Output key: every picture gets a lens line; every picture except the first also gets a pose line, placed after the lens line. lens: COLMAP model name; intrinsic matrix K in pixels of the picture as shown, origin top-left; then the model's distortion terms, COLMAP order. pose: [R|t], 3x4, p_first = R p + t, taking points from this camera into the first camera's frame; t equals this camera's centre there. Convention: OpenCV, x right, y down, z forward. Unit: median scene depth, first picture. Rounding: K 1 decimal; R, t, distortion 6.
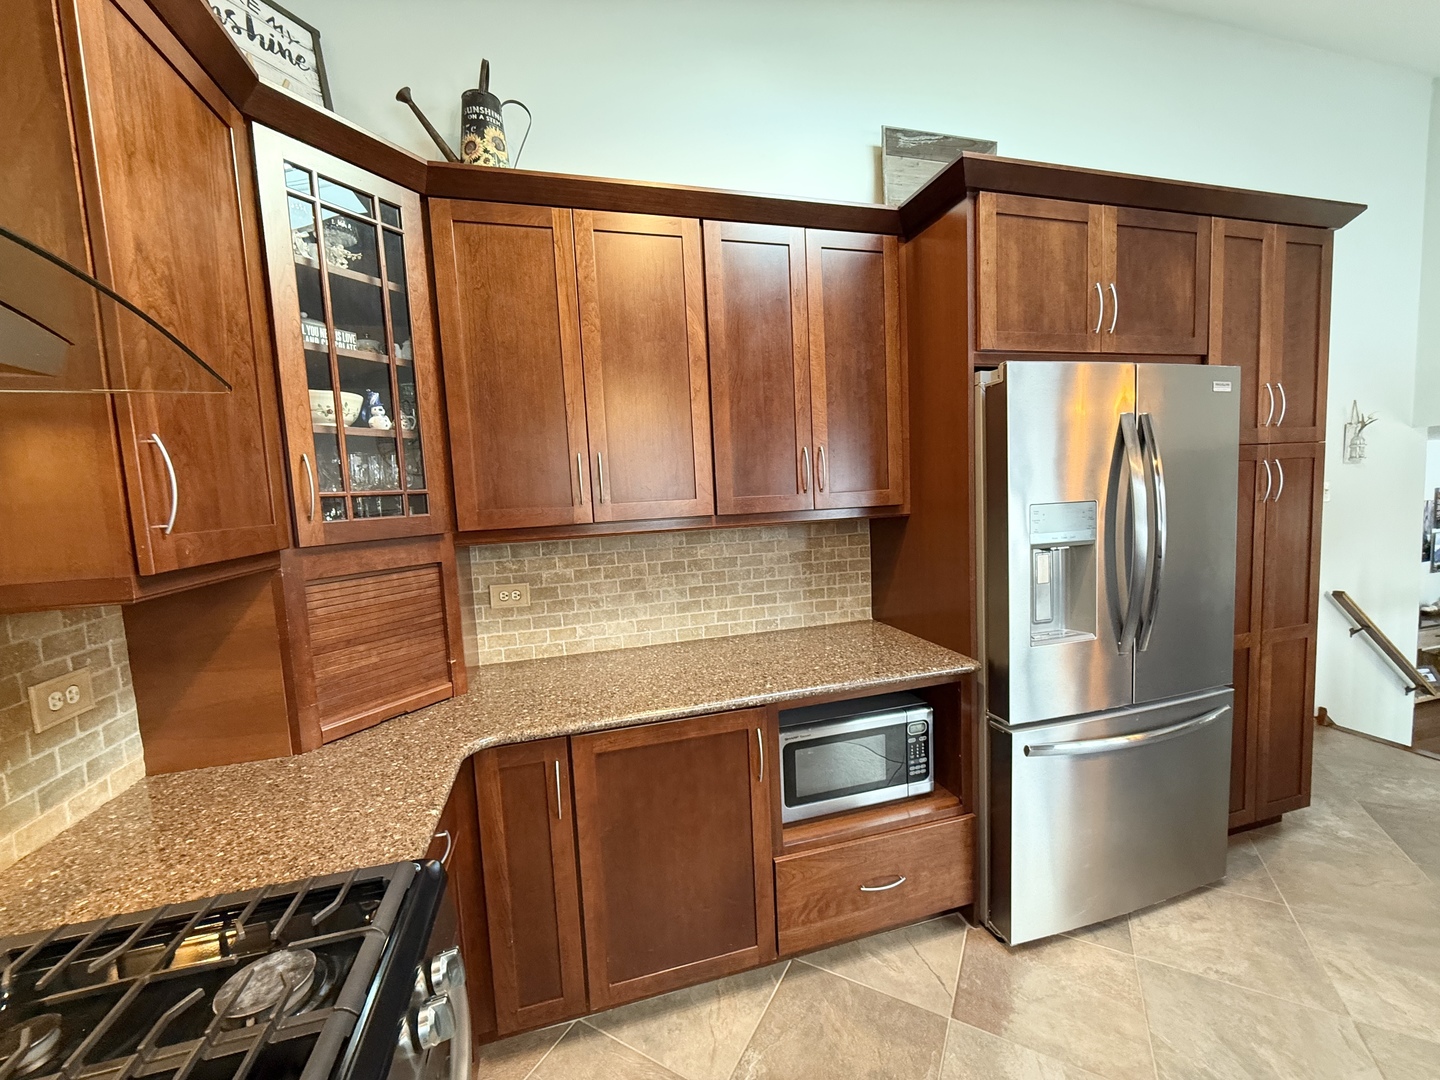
lens RADIAL K [[570.7, 0, 722.0], [0, 570.7, 541.3], [0, 0, 1]] dist [-0.003080, 0.000019]
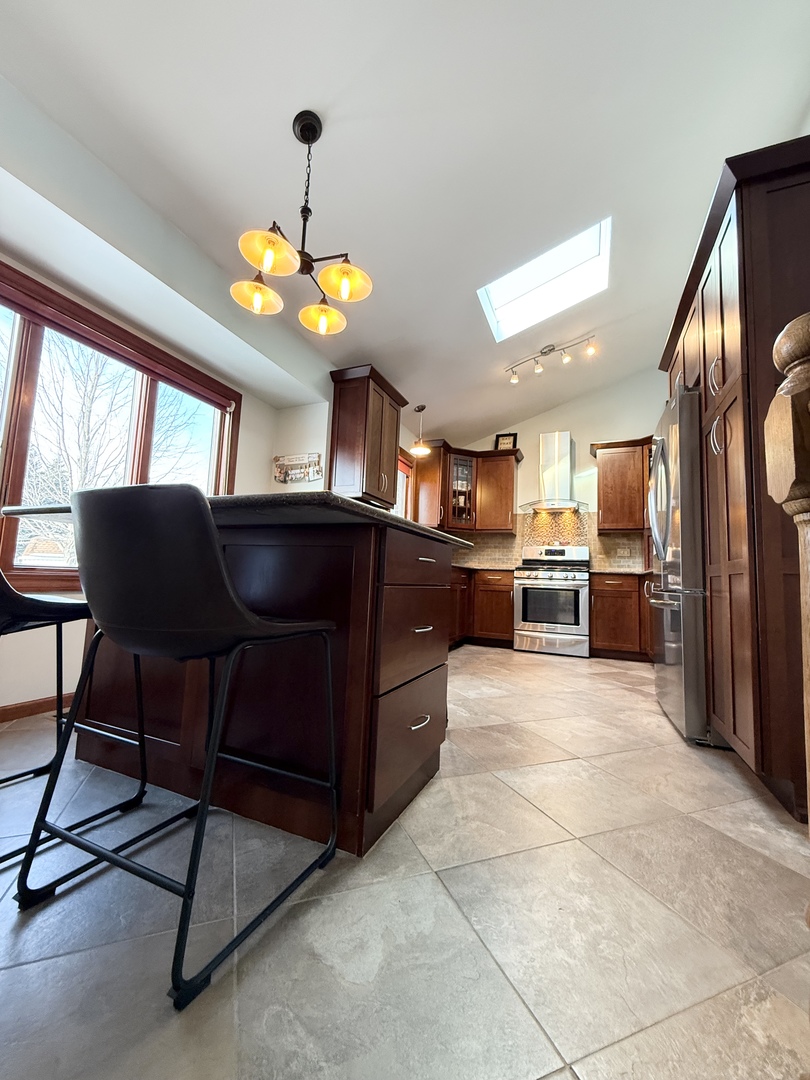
lens RADIAL K [[428.0, 0, 404.8], [0, 428.0, 538.7], [0, 0, 1]] dist [-0.003080, 0.000019]
pose [[-0.626639, -0.051580, -0.777601, 3.790391], [-0.078968, 0.996874, -0.002488, 0.307037], [0.775299, 0.059847, -0.628753, 1.954297]]
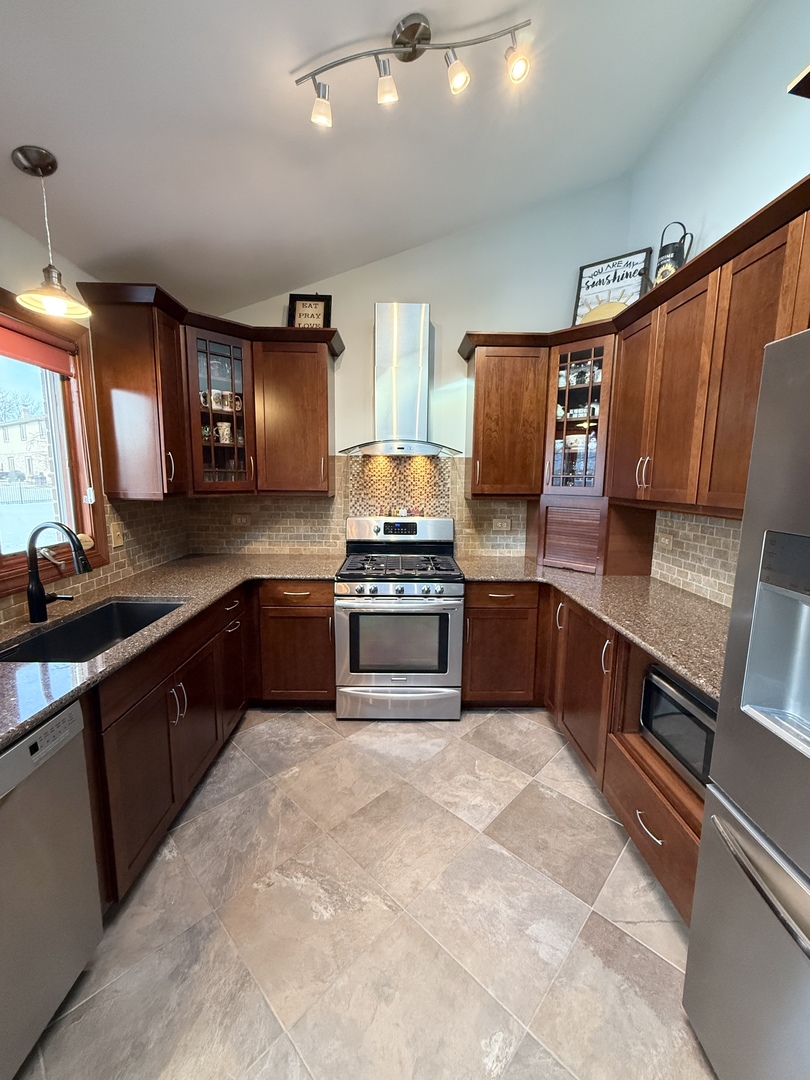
lens RADIAL K [[428.0, 0, 404.1], [0, 428.0, 537.3], [0, 0, 1]] dist [-0.003080, 0.000019]
pose [[-0.254185, 0.182966, -0.949691, 1.762209], [-0.084118, 0.974039, 0.210171, -0.198000], [0.963491, 0.133308, -0.232195, 0.980553]]
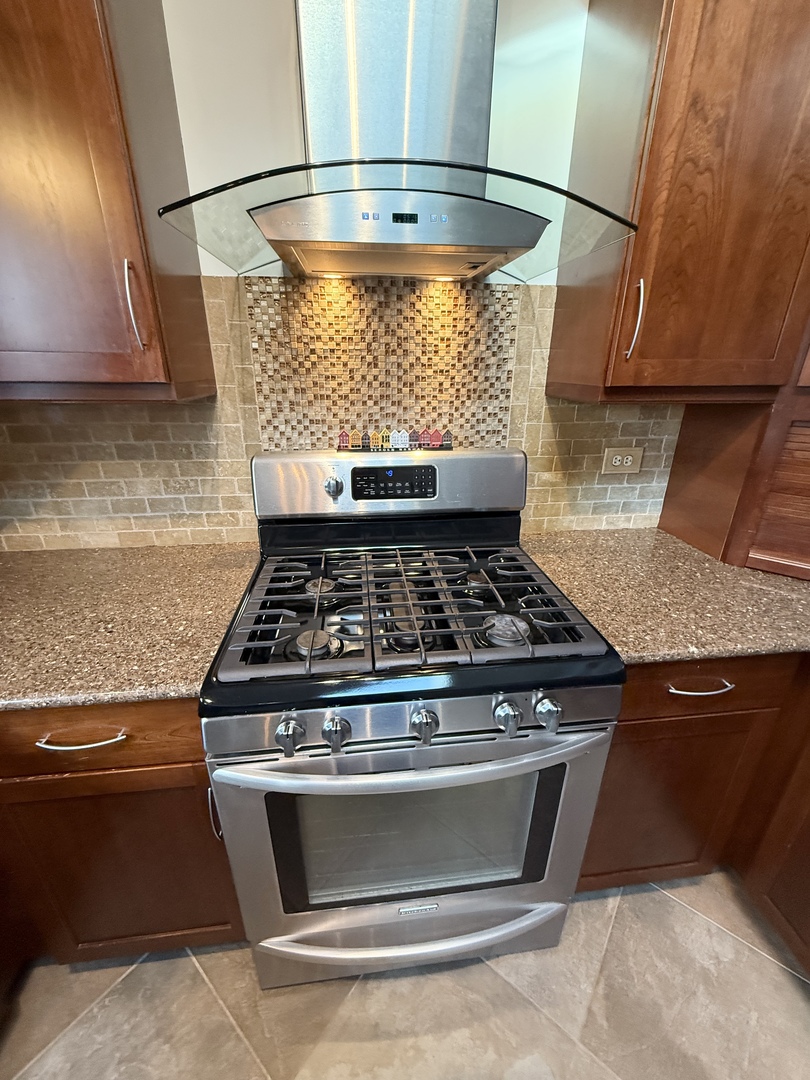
lens RADIAL K [[428.0, 0, 406.5], [0, 428.0, 538.0], [0, 0, 1]] dist [-0.003080, 0.000019]
pose [[-0.152291, 0.410708, -0.898959, 0.203810], [-0.084691, 0.900799, 0.425896, -0.012205], [0.984700, 0.140994, -0.102400, 0.483080]]
